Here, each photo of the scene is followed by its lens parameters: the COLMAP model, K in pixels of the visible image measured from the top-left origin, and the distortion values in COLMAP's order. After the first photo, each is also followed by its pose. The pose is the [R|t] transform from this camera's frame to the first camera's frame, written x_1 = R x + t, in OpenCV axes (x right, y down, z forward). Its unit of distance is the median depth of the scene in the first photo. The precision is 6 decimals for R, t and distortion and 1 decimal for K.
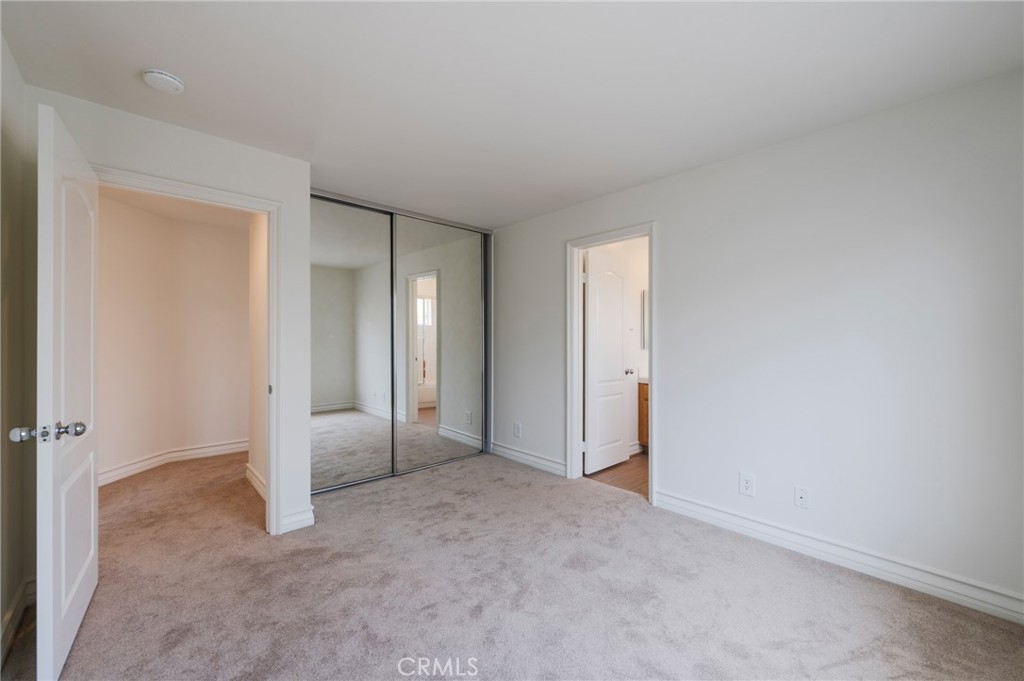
lens RADIAL K [[411.4, 0, 510.3], [0, 411.4, 337.3], [0, 0, 1]] dist [-0.000175, -0.000013]
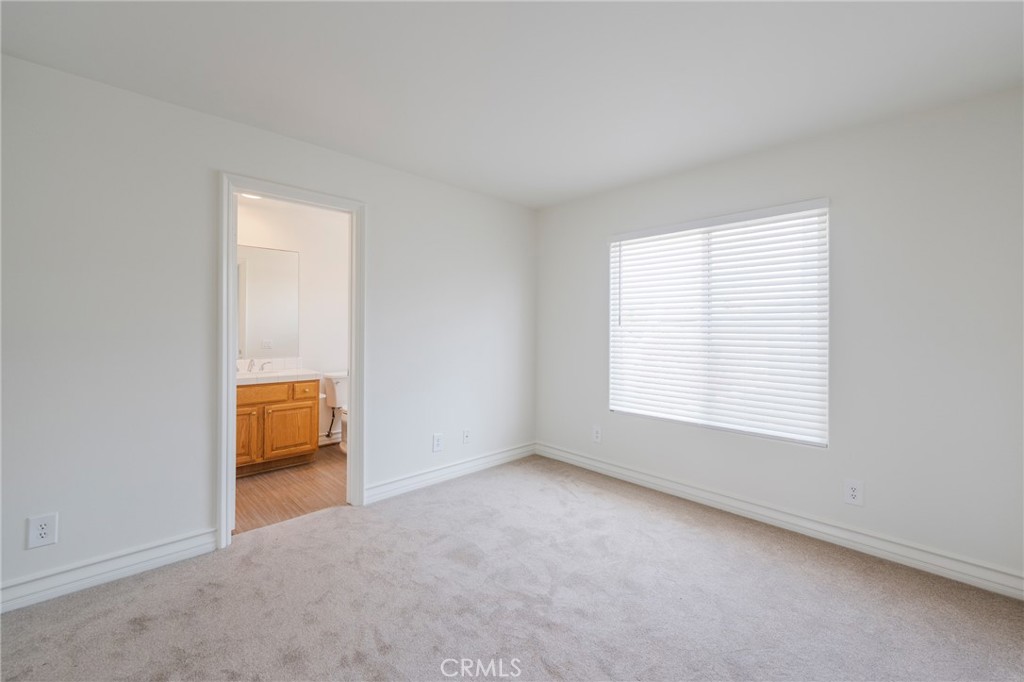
lens RADIAL K [[417.9, 0, 515.4], [0, 417.9, 324.4], [0, 0, 1]] dist [0.002547, 0.000061]
pose [[-0.024986, 0.007322, 0.999661, -0.686453], [-0.004598, 0.999962, -0.007439, 0.002688], [-0.999677, -0.004782, -0.024952, 0.760142]]
